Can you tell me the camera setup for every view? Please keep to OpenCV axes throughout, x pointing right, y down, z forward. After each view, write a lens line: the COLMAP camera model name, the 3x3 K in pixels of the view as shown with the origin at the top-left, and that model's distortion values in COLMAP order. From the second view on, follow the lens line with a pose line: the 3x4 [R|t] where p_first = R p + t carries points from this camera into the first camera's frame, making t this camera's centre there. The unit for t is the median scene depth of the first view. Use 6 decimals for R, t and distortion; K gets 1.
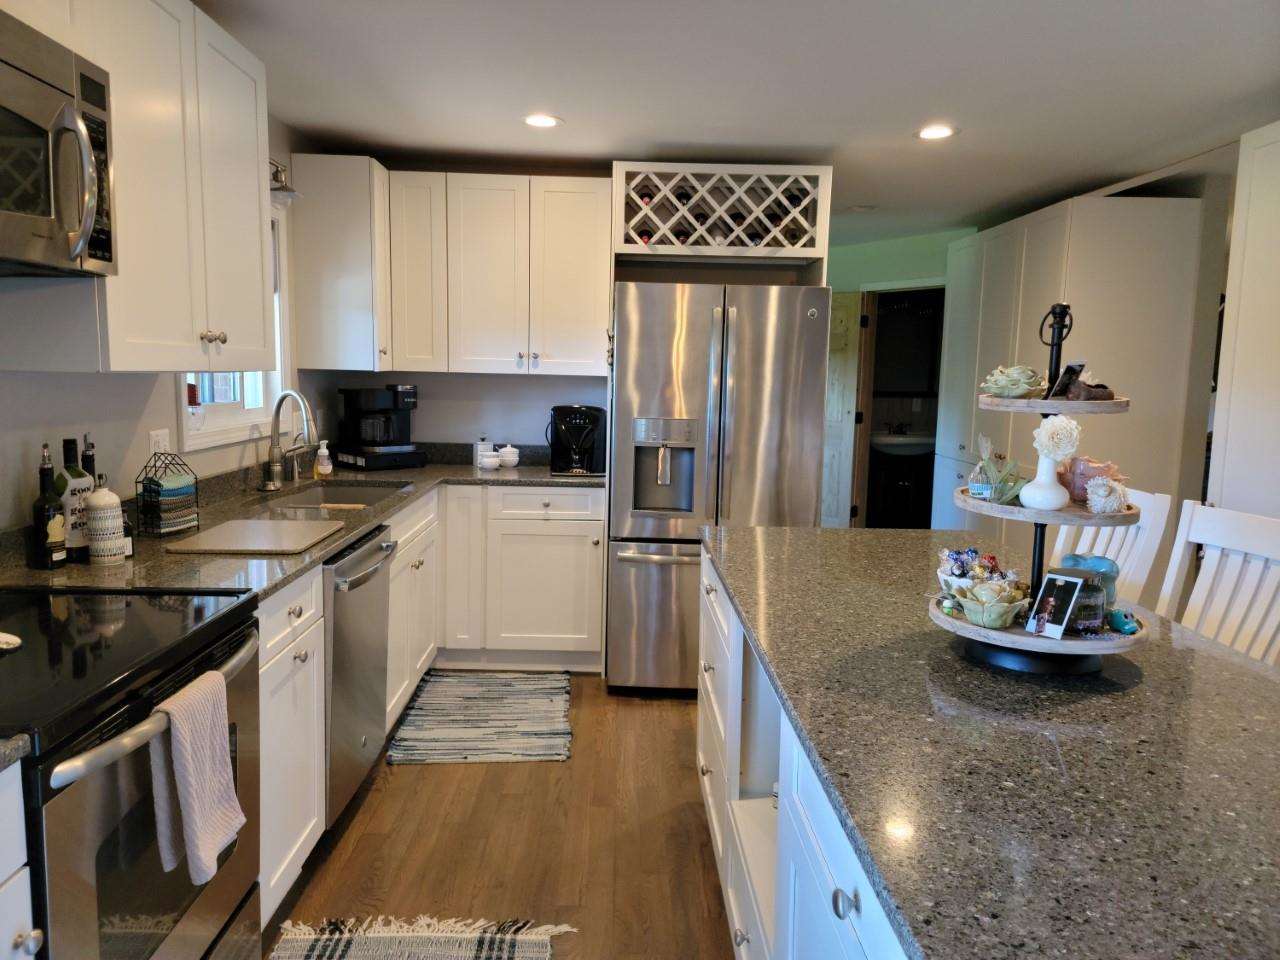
lens RADIAL K [[907.7, 0, 650.7], [0, 907.7, 473.8], [0, 0, 1]] dist [0.066053, -0.056854]
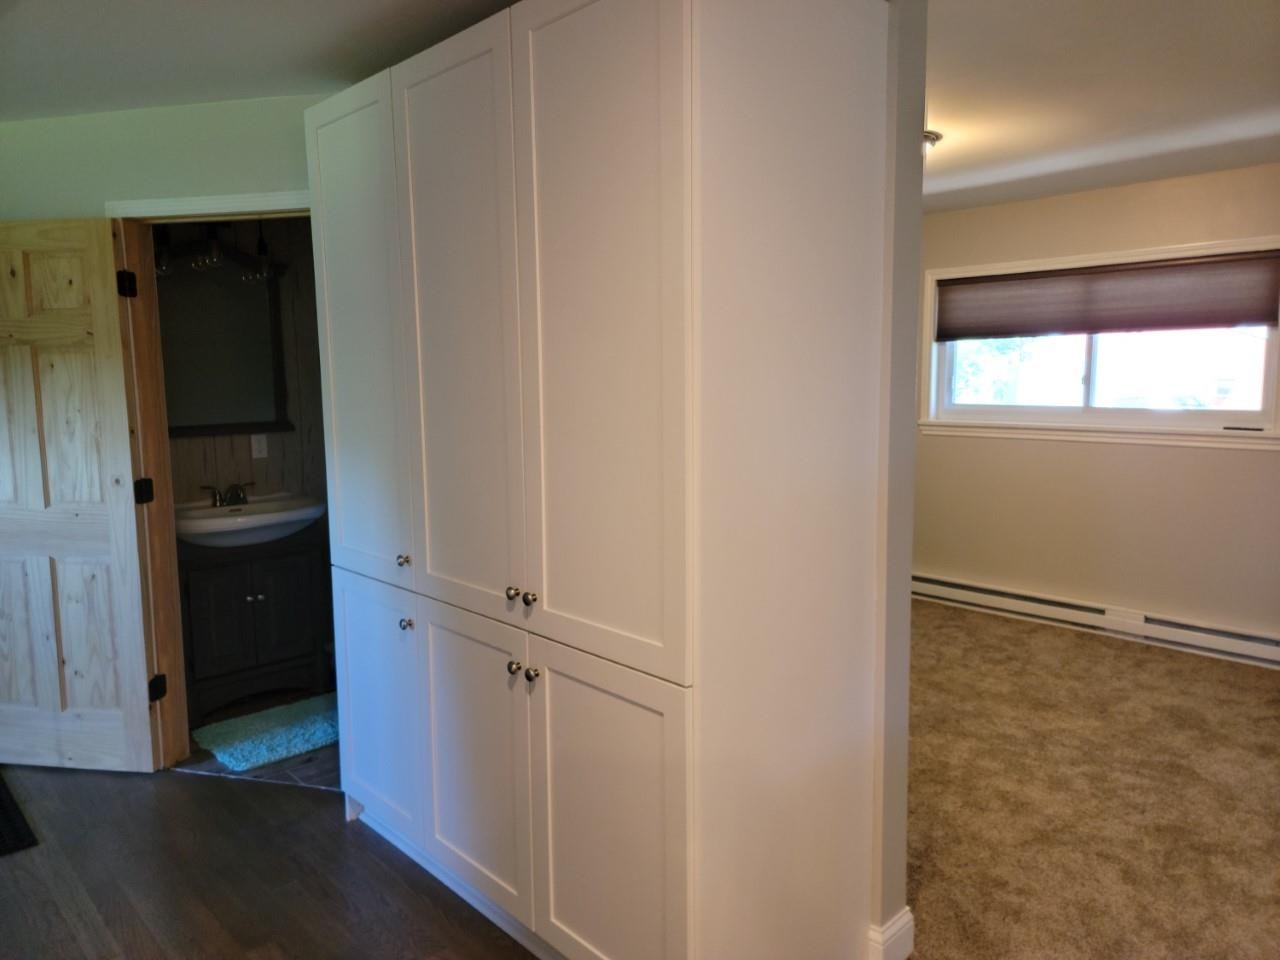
lens RADIAL K [[907.7, 0, 662.0], [0, 907.7, 490.7], [0, 0, 1]] dist [0.066053, -0.056854]
pose [[0.745950, -0.110080, 0.656841, 0.211388], [0.098797, 0.993624, 0.054322, -0.110887], [-0.658633, 0.024372, 0.752070, 0.848711]]
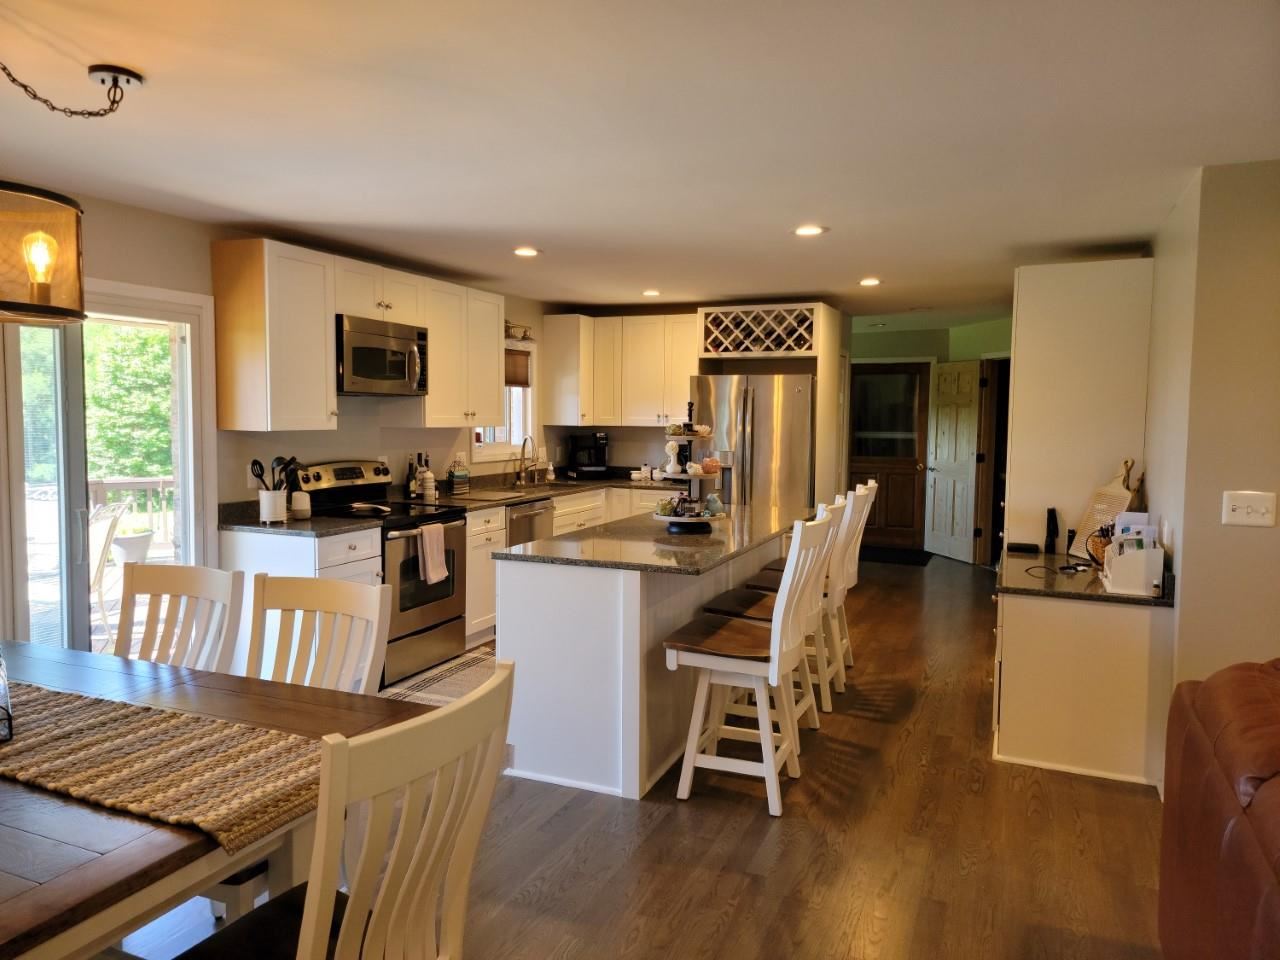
lens RADIAL K [[907.7, 0, 639.4], [0, 907.7, 479.5], [0, 0, 1]] dist [0.066053, -0.056854]
pose [[0.909641, 0.016812, -0.415056, 0.591400], [-0.037367, 0.998442, -0.041452, 0.070617], [0.413712, 0.053215, 0.908851, -0.638946]]
